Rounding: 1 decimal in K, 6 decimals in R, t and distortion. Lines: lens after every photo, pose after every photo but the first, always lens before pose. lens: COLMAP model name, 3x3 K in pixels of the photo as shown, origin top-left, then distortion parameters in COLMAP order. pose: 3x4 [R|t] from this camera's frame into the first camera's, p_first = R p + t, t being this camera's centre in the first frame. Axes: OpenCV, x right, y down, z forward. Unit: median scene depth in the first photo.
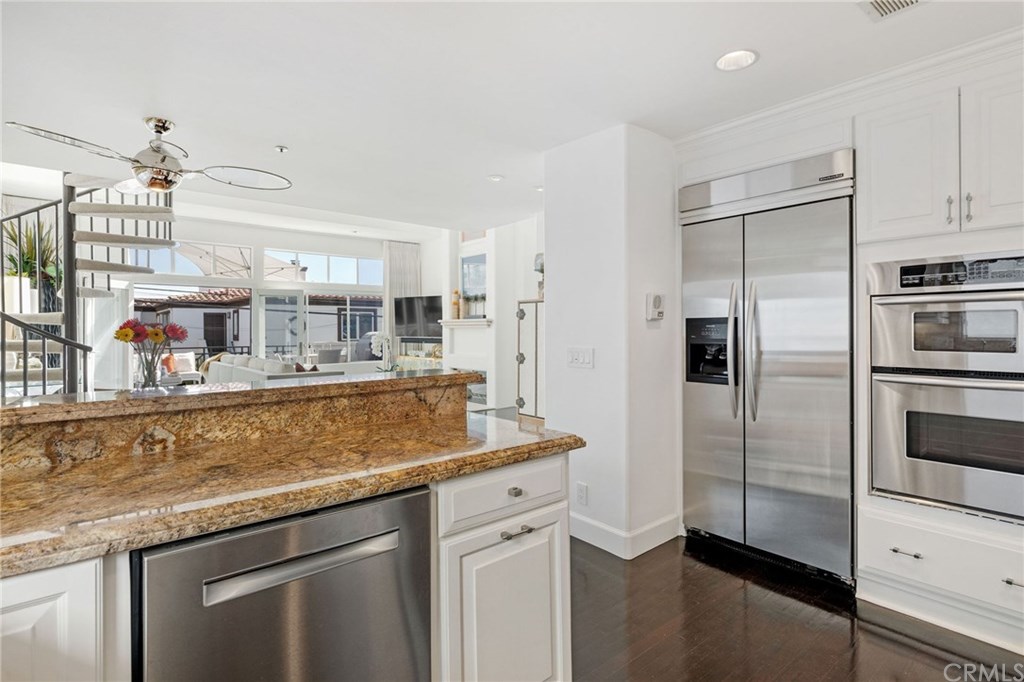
lens RADIAL K [[498.9, 0, 517.2], [0, 498.9, 334.2], [0, 0, 1]] dist [-0.002860, -0.000106]
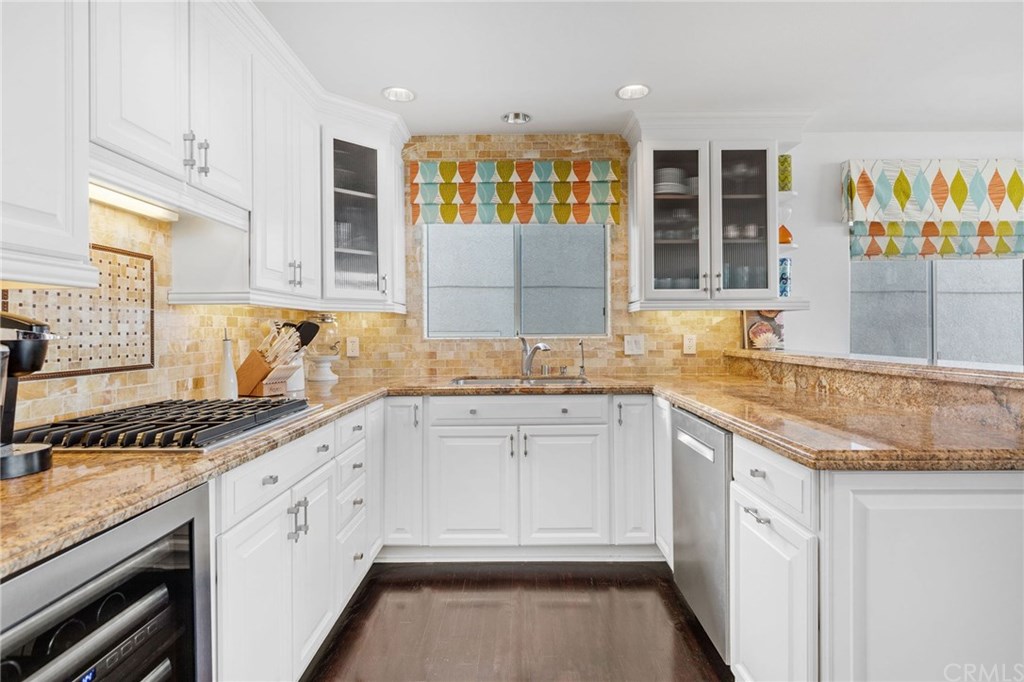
lens RADIAL K [[515.6, 0, 518.5], [0, 515.6, 337.5], [0, 0, 1]] dist [-0.001020, -0.001827]
pose [[-0.651645, 0.015523, -0.758366, 0.141295], [0.001096, 0.999809, 0.019524, 0.004275], [0.758524, 0.011892, -0.651537, 0.172011]]
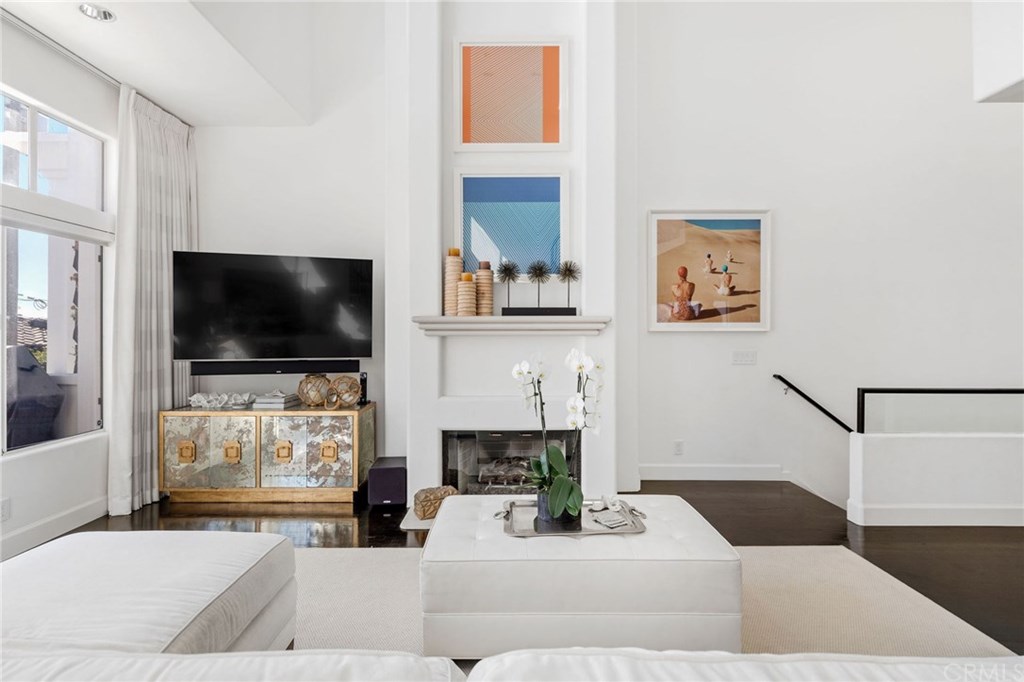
lens RADIAL K [[515.6, 0, 511.8], [0, 515.6, 332.5], [0, 0, 1]] dist [-0.001020, -0.001827]
pose [[0.653882, 0.001167, 0.756596, -0.364950], [0.009006, 0.999916, -0.009326, -0.009110], [-0.756543, 0.012912, 0.653816, 0.573461]]
